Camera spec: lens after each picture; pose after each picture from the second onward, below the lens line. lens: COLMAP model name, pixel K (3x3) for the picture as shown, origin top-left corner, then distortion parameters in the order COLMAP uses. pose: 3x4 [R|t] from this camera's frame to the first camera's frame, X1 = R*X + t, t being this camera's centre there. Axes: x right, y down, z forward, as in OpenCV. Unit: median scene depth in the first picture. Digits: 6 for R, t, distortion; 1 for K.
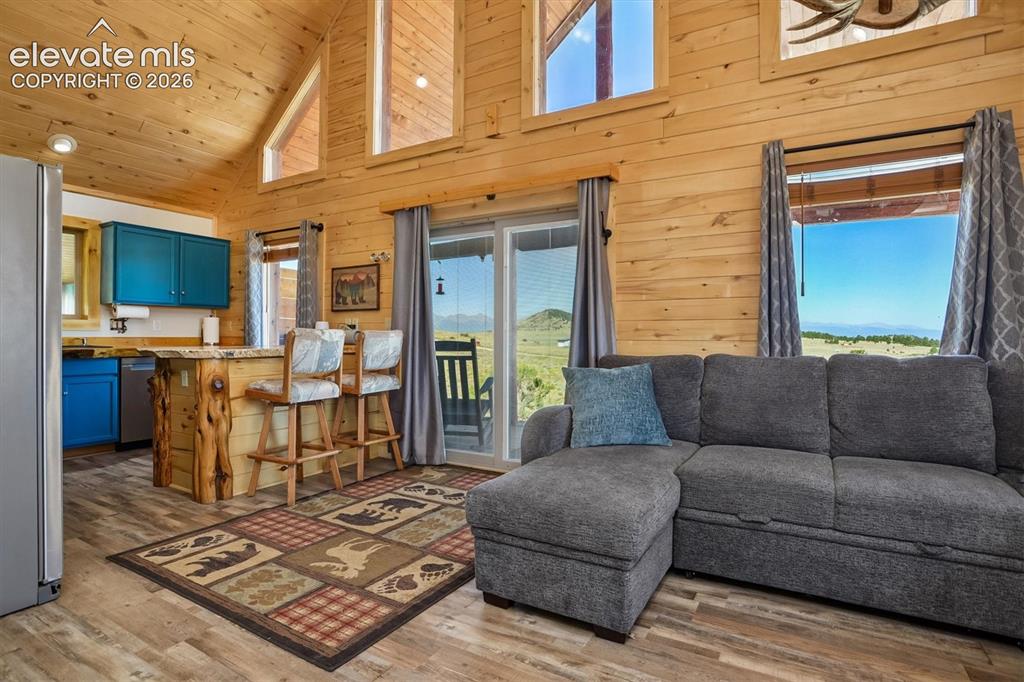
lens RADIAL K [[515.9, 0, 512.0], [0, 515.9, 341.0], [0, 0, 1]] dist [-0.060337, 0.022788]
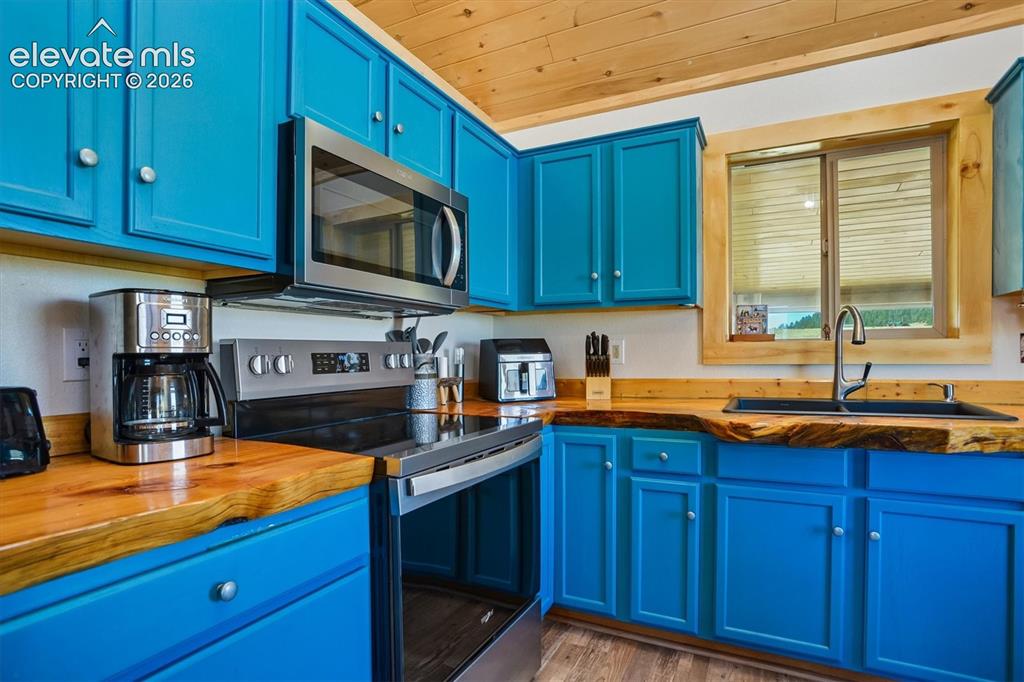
lens RADIAL K [[526.0, 0, 512.5], [0, 526.0, 352.7], [0, 0, 1]] dist [-0.054053, 0.021484]
pose [[0.071224, -0.006323, -0.997440, -0.549850], [-0.001876, 0.999977, -0.006473, -0.033738], [0.997459, 0.002332, 0.071211, 0.724882]]
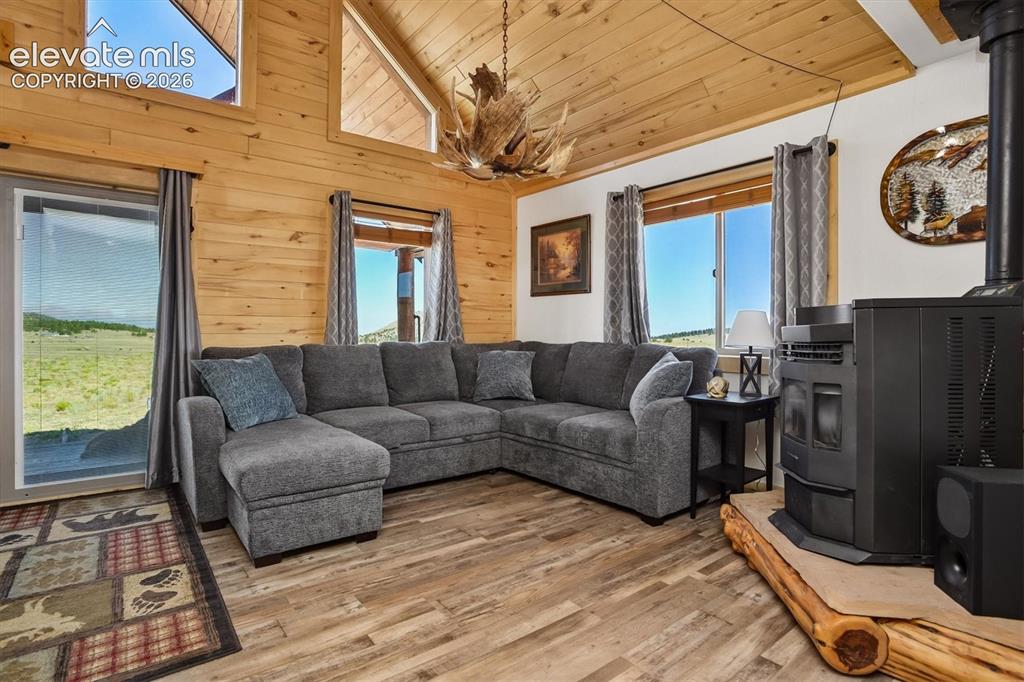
lens RADIAL K [[515.9, 0, 512.0], [0, 515.9, 341.0], [0, 0, 1]] dist [-0.060337, 0.022788]
pose [[0.368841, -0.020335, 0.929270, -0.481842], [0.000683, 0.999766, 0.021607, -0.007602], [-0.929492, -0.007334, 0.368769, 0.035268]]
